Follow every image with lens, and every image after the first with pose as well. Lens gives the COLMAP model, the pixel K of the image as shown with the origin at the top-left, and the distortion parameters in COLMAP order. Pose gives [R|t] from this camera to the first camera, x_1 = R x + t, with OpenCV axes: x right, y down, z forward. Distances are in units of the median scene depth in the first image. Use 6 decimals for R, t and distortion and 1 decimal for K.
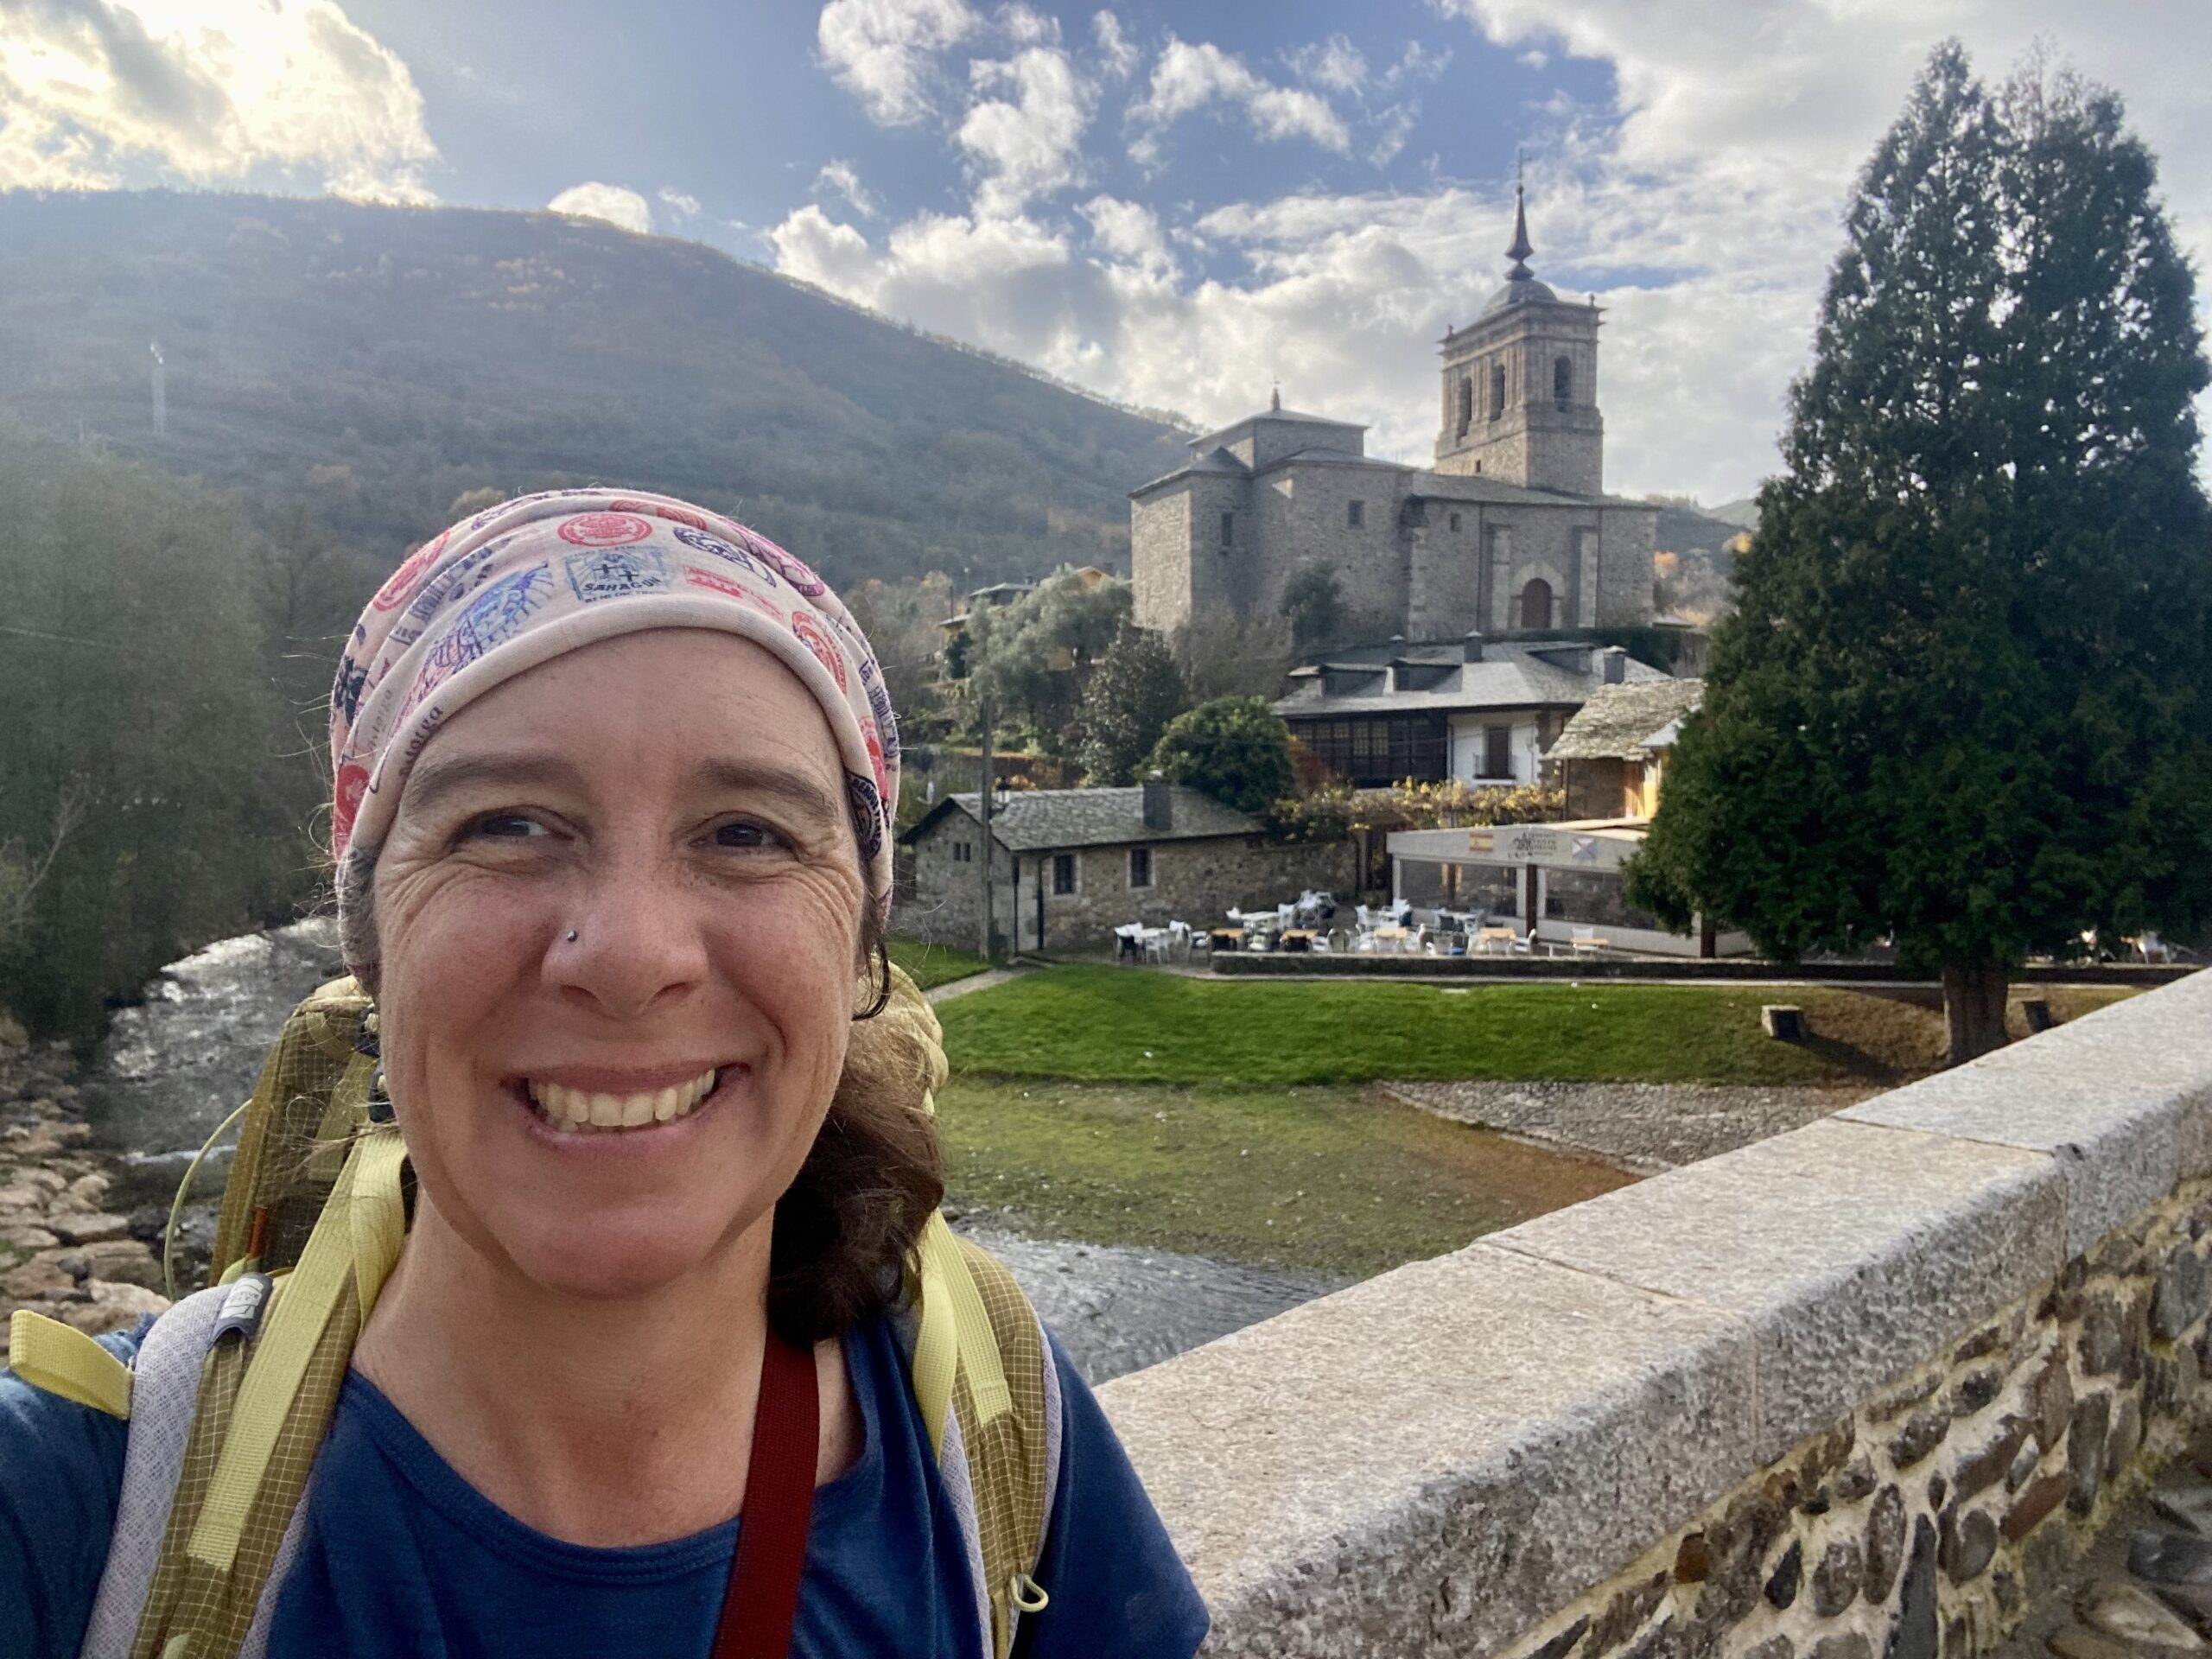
lens RADIAL K [[1490.2, 0, 1106.0], [0, 1490.2, 829.5], [0, 0, 1]] dist [0.061017, -0.001221]
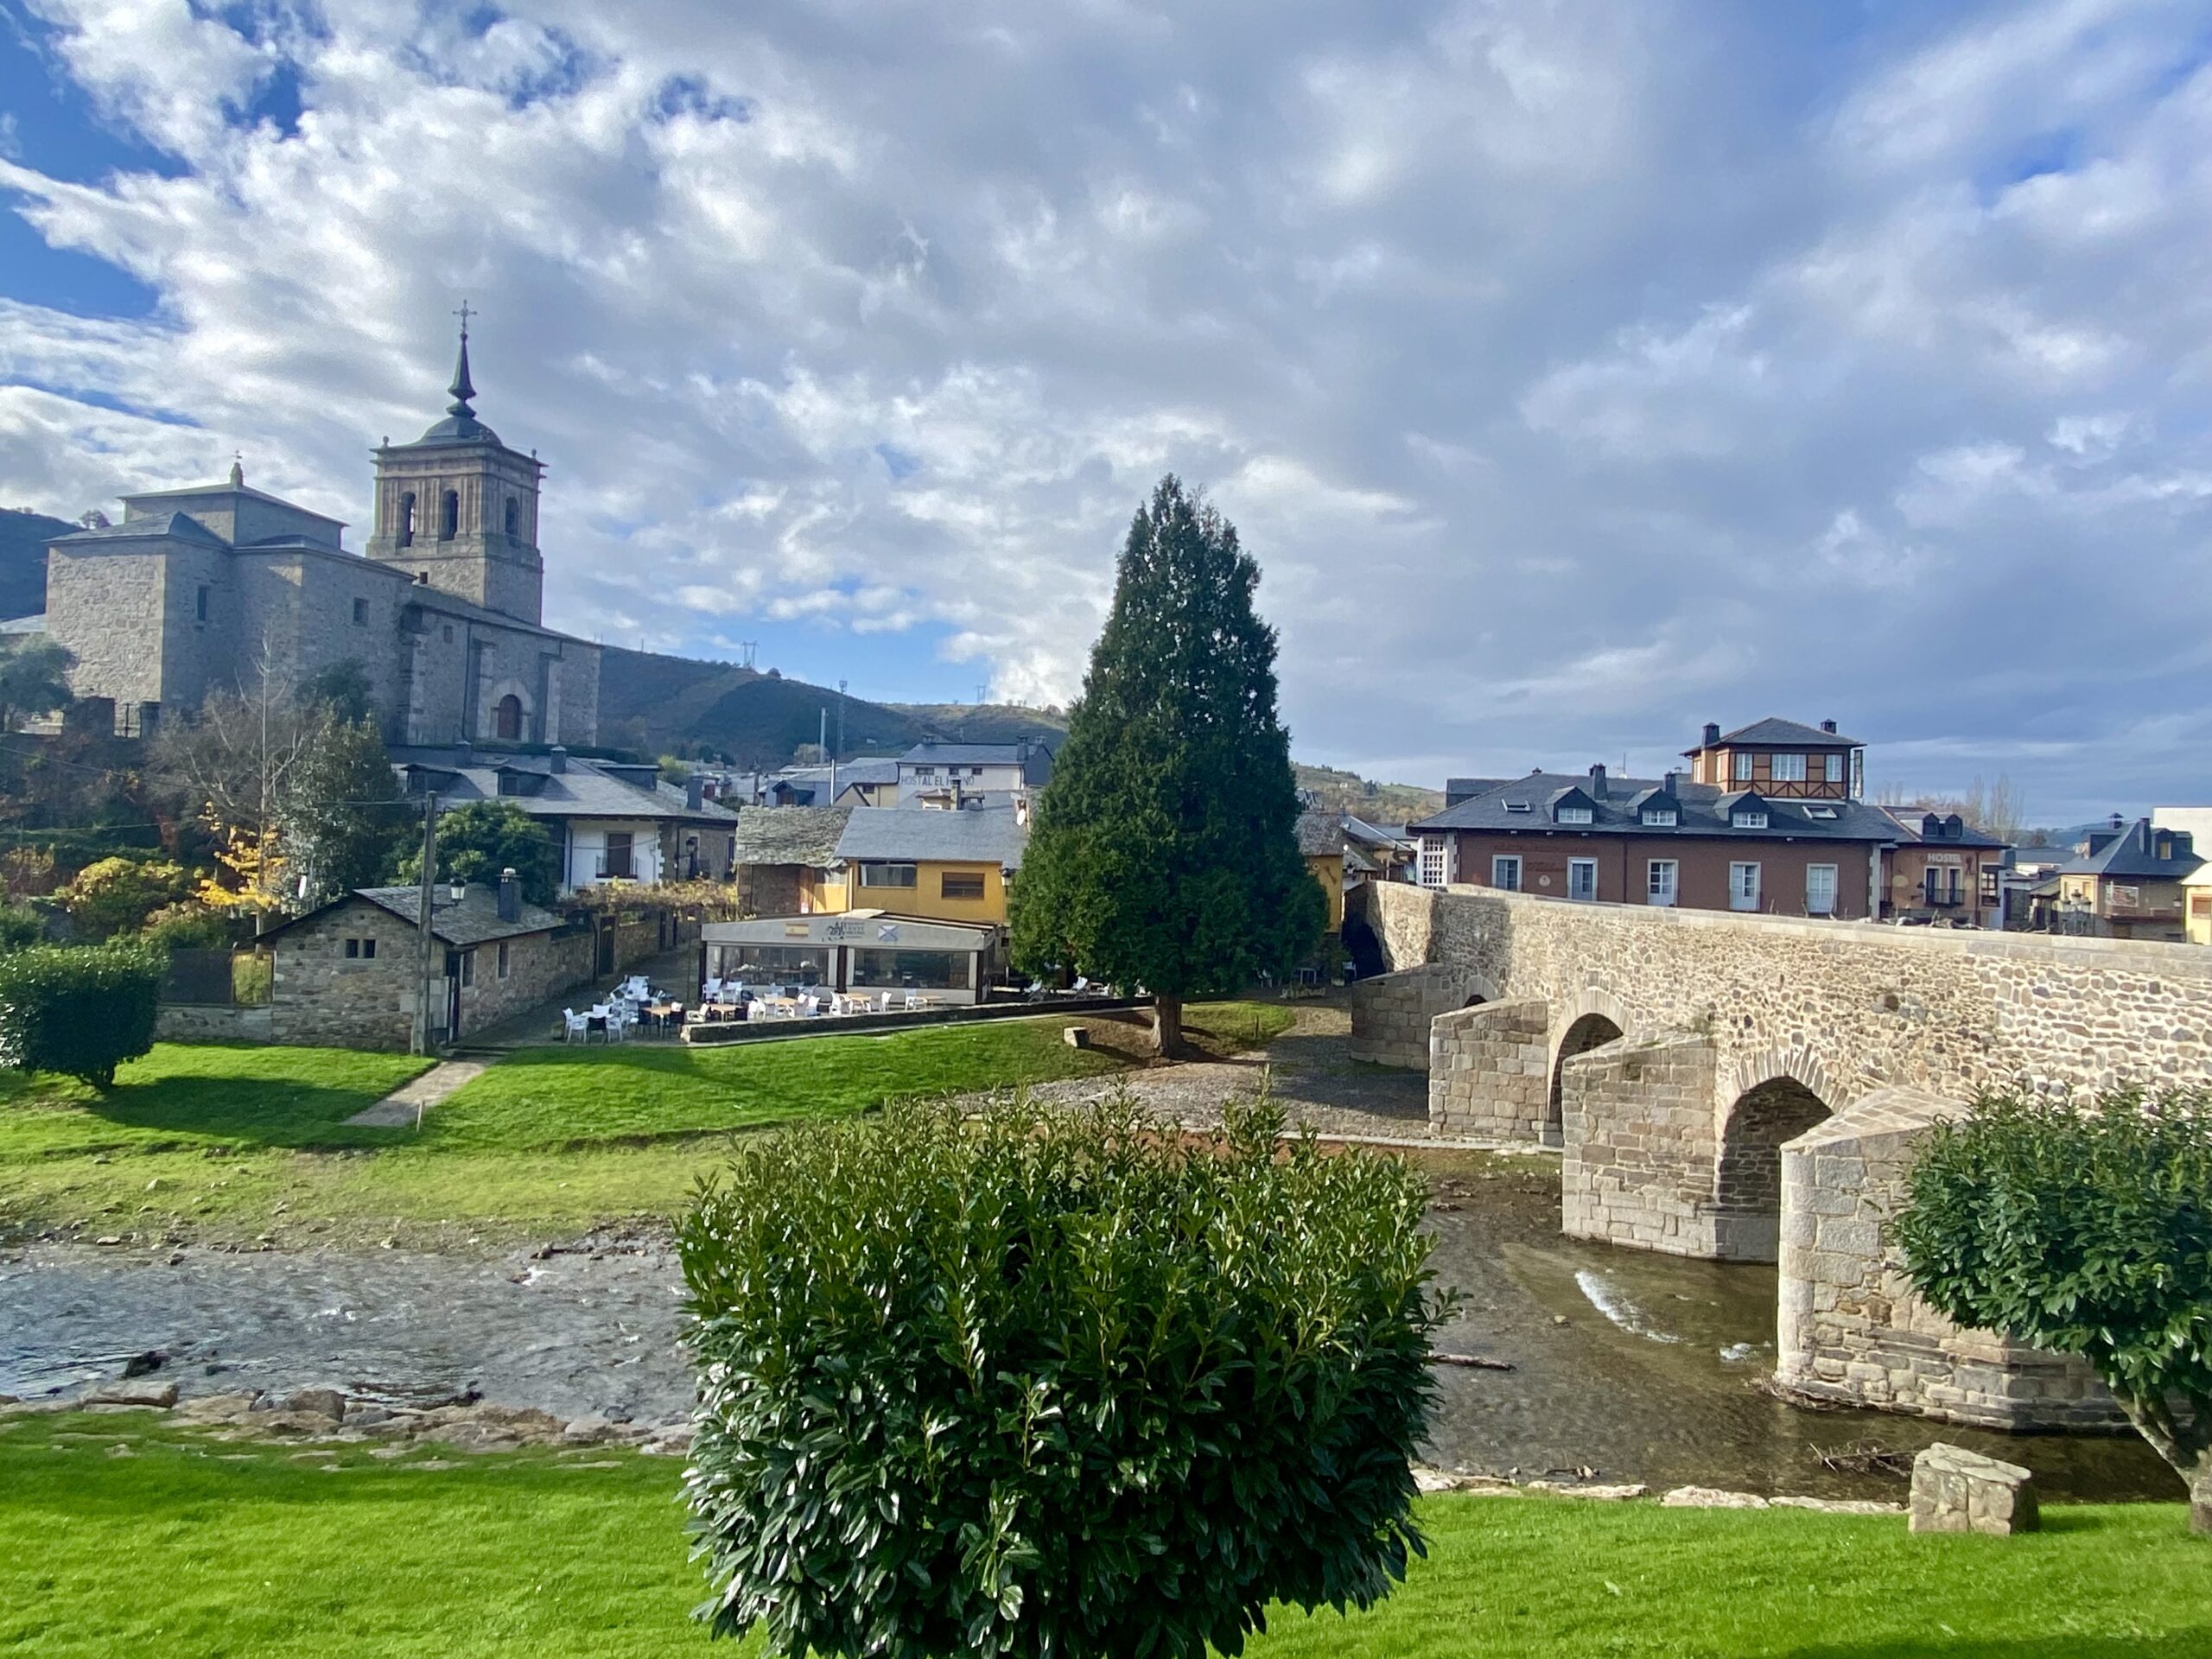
lens RADIAL K [[1433.5, 0, 1106.0], [0, 1433.5, 829.5], [0, 0, 1]] dist [0.013289, -0.001812]
pose [[0.629927, 0.045206, 0.775337, -0.255025], [0.006545, 0.997960, -0.063504, 0.001288], [-0.776626, 0.045078, 0.628347, 0.003760]]
